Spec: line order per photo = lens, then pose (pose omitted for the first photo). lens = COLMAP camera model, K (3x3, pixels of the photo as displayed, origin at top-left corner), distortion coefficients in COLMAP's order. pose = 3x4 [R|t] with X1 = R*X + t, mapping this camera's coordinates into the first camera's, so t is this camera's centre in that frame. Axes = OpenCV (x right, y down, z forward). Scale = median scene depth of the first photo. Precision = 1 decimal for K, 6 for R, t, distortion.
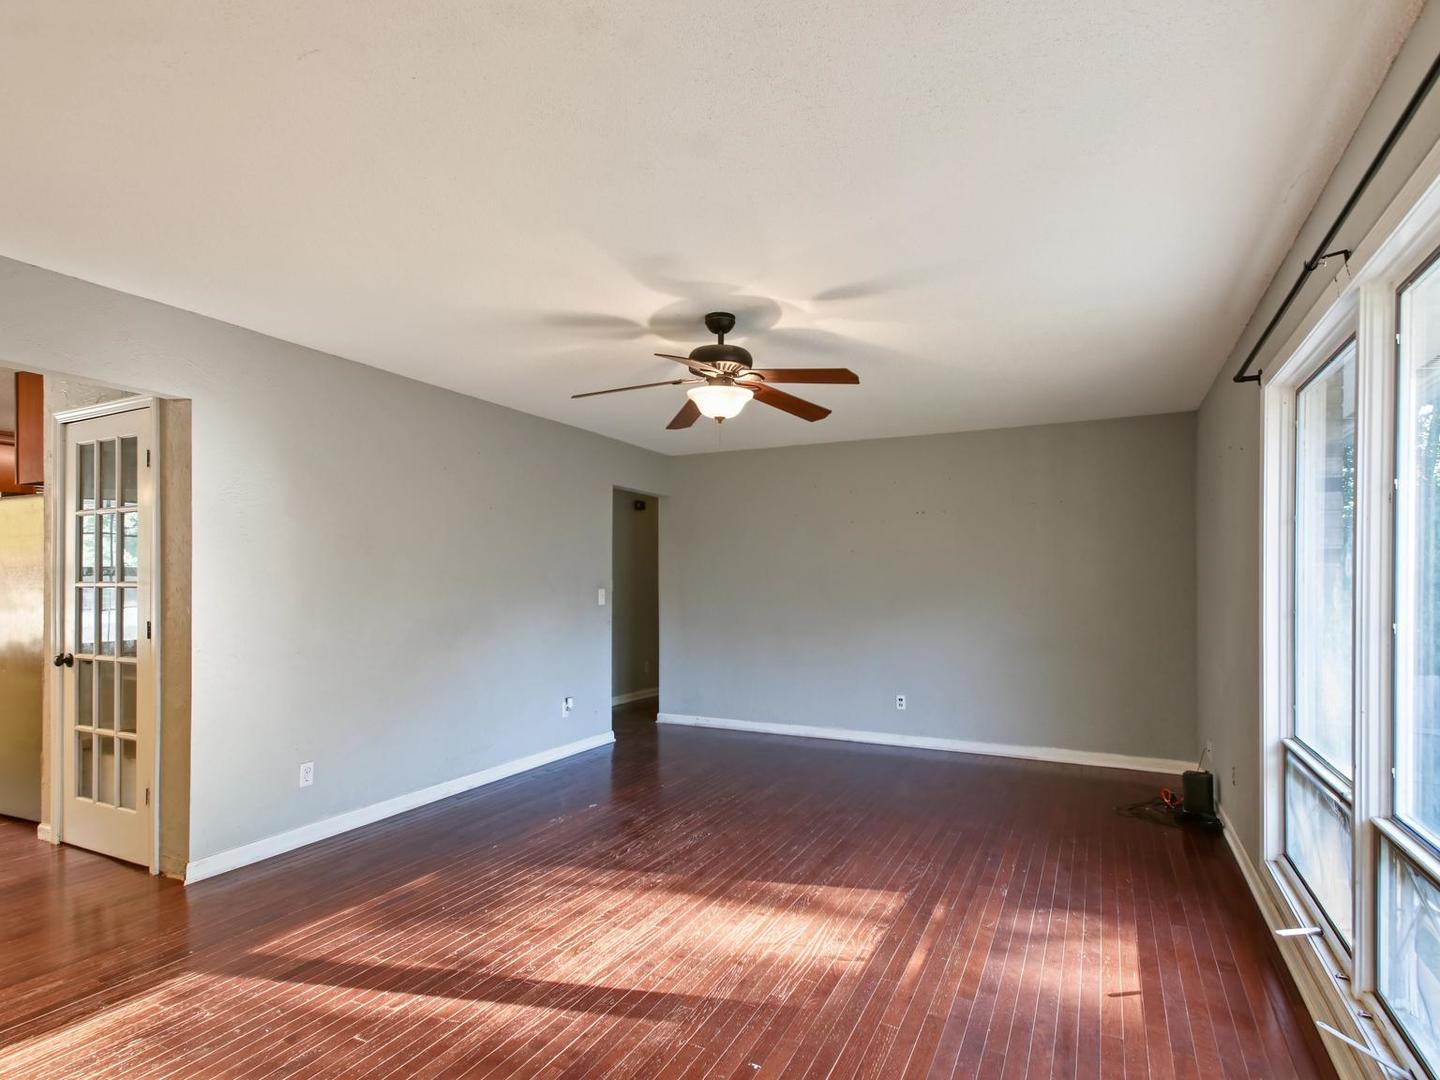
lens RADIAL K [[770.7, 0, 718.7], [0, 770.7, 579.9], [0, 0, 1]] dist [0.036561, -0.017999]
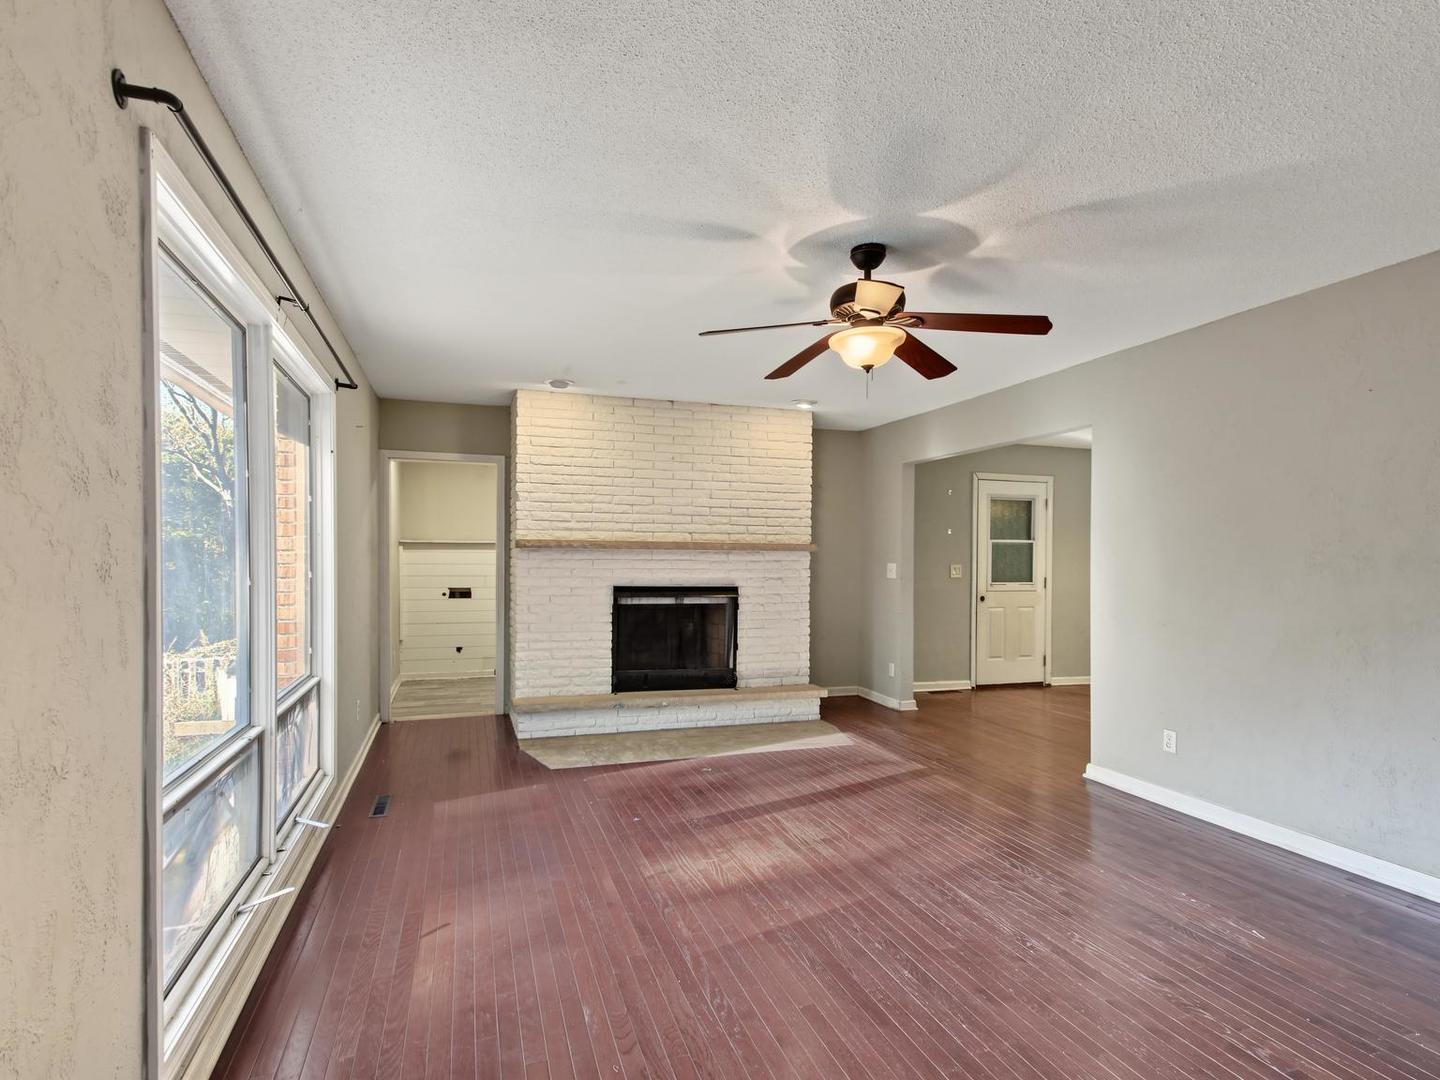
lens RADIAL K [[762.8, 0, 719.1], [0, 762.8, 572.0], [0, 0, 1]] dist [0.000569, 0.000380]
pose [[-0.711250, 0.006281, -0.702911, 0.804808], [-0.007779, 0.999829, 0.016806, 0.009156], [0.702896, 0.017421, -0.711079, 1.659236]]
